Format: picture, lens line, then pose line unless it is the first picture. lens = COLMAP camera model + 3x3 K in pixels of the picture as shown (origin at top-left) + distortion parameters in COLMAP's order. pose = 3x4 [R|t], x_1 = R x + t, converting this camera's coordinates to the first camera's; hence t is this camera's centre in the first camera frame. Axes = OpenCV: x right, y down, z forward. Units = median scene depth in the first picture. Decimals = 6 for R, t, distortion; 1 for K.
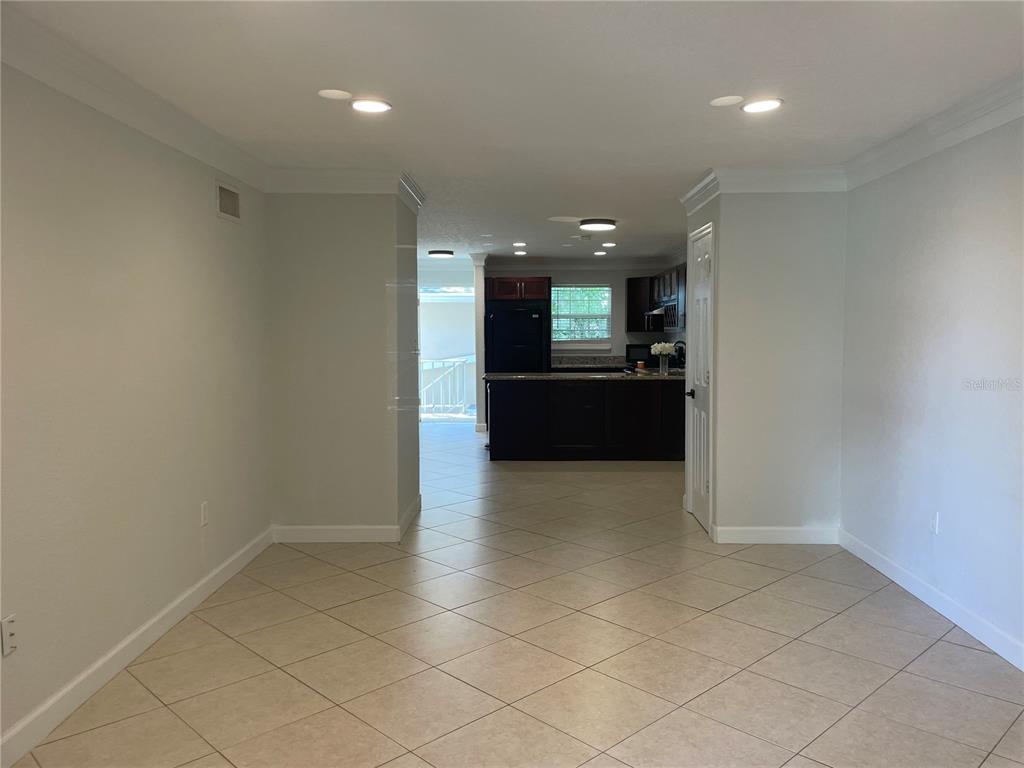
lens RADIAL K [[783.7, 0, 508.5], [0, 783.7, 374.2], [0, 0, 1]] dist [0.062110, -0.036506]
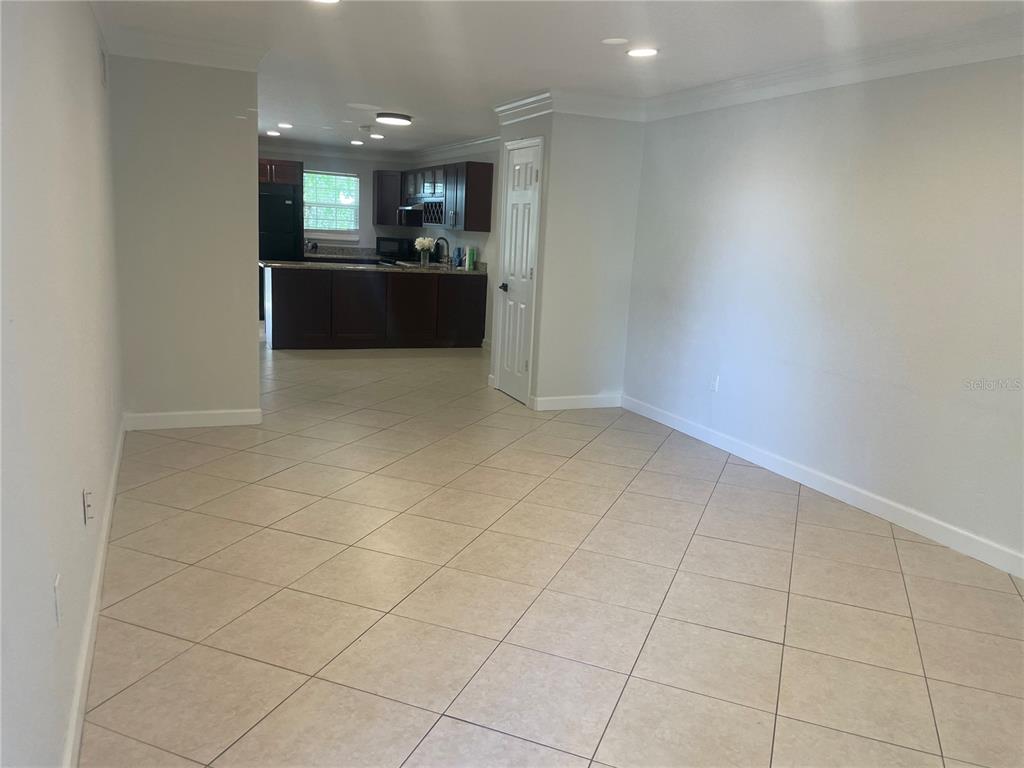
lens RADIAL K [[783.7, 0, 514.7], [0, 783.7, 390.1], [0, 0, 1]] dist [0.062110, -0.036506]
pose [[0.906568, -0.032870, 0.420779, -0.141430], [-0.032866, 0.988438, 0.148024, 0.002065], [-0.420779, -0.148023, 0.895005, -0.034104]]
